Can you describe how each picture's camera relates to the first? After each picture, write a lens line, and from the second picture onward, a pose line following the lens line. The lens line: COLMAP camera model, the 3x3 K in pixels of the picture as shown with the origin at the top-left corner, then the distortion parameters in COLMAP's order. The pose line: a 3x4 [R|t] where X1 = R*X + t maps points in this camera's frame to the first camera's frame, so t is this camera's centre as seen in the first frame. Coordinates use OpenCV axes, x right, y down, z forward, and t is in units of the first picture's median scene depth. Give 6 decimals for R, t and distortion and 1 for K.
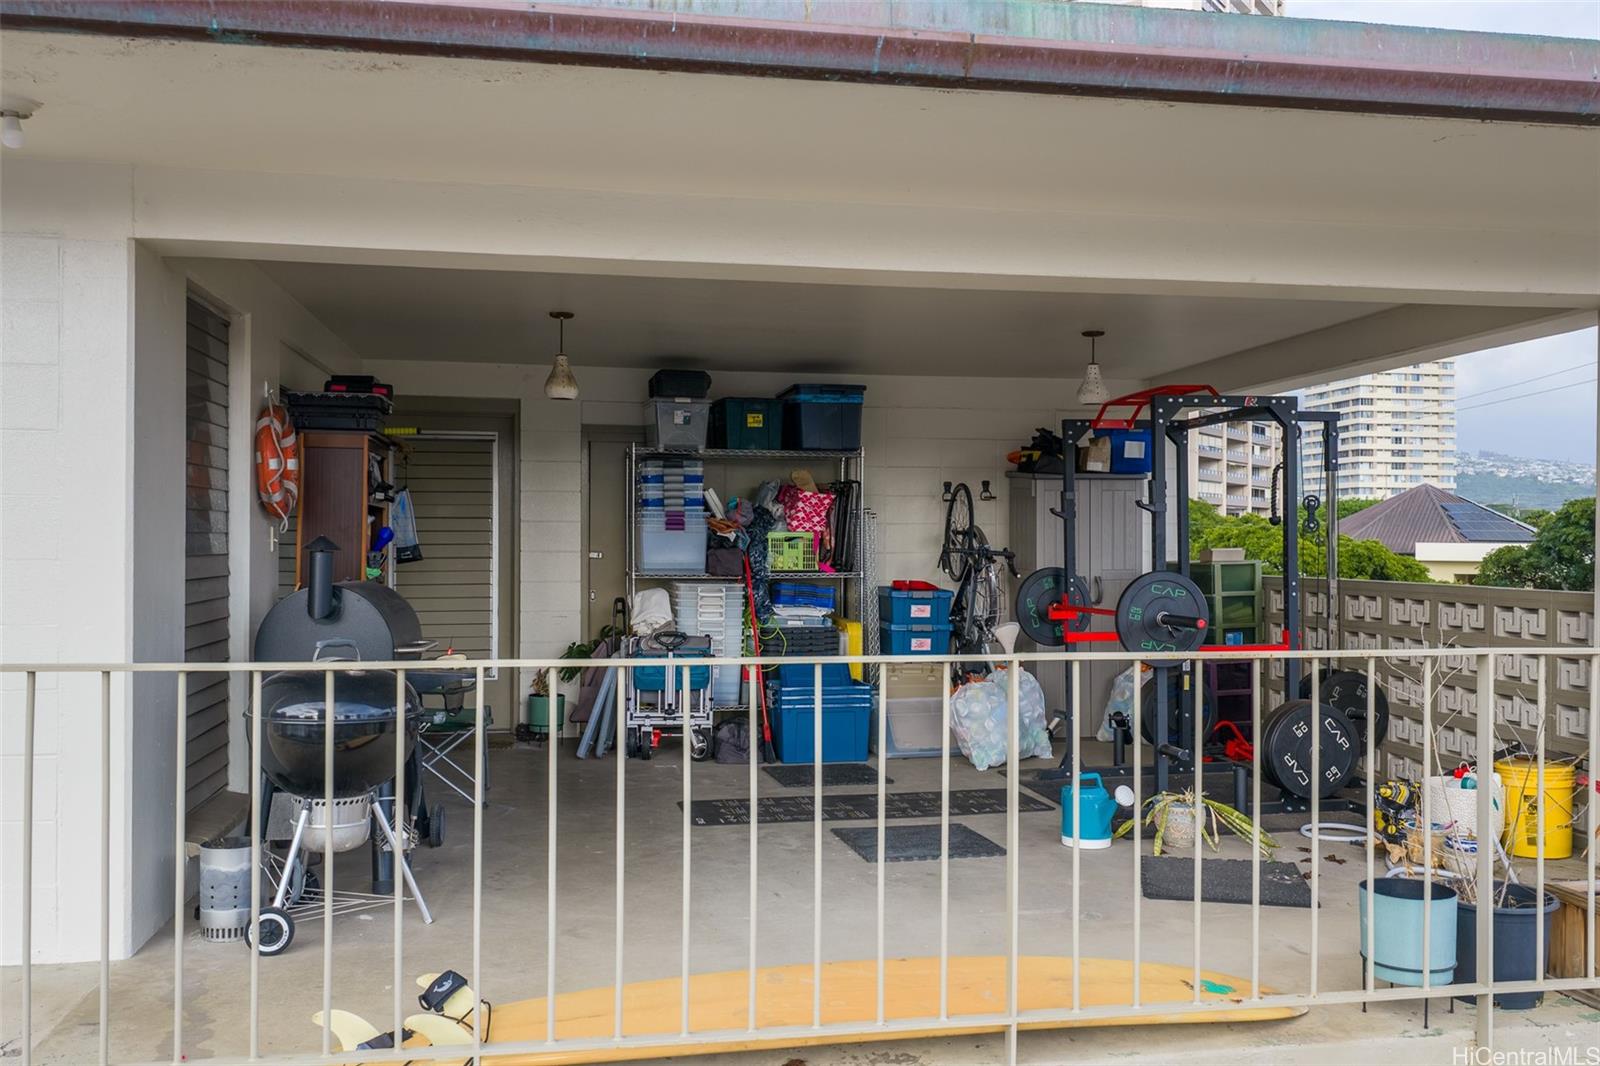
lens RADIAL K [[1344.3, 0, 800.6], [0, 1344.3, 529.7], [0, 0, 1]] dist [-0.000923, -0.008938]
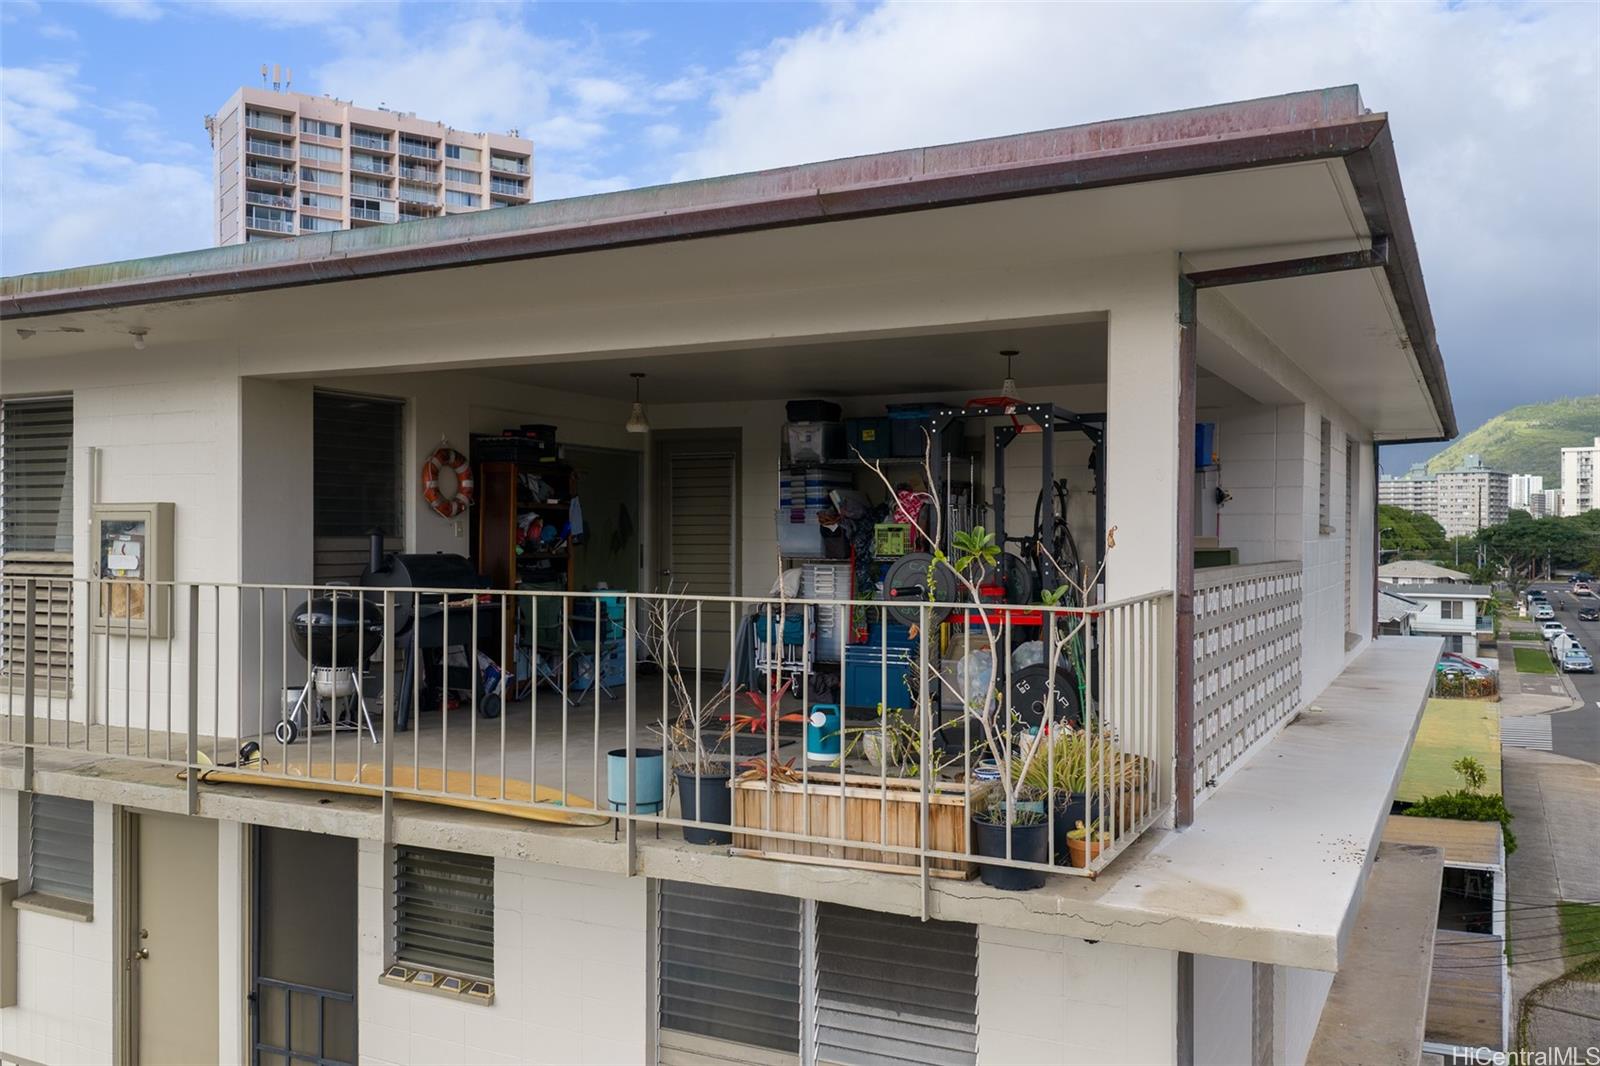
lens RADIAL K [[1344.3, 0, 798.3], [0, 1344.3, 535.2], [0, 0, 1]] dist [-0.000923, -0.008938]
pose [[0.800267, -0.001658, -0.599641, 0.690960], [0.004868, 0.999981, 0.003732, 0.007515], [0.599624, -0.005906, 0.800260, -0.049990]]
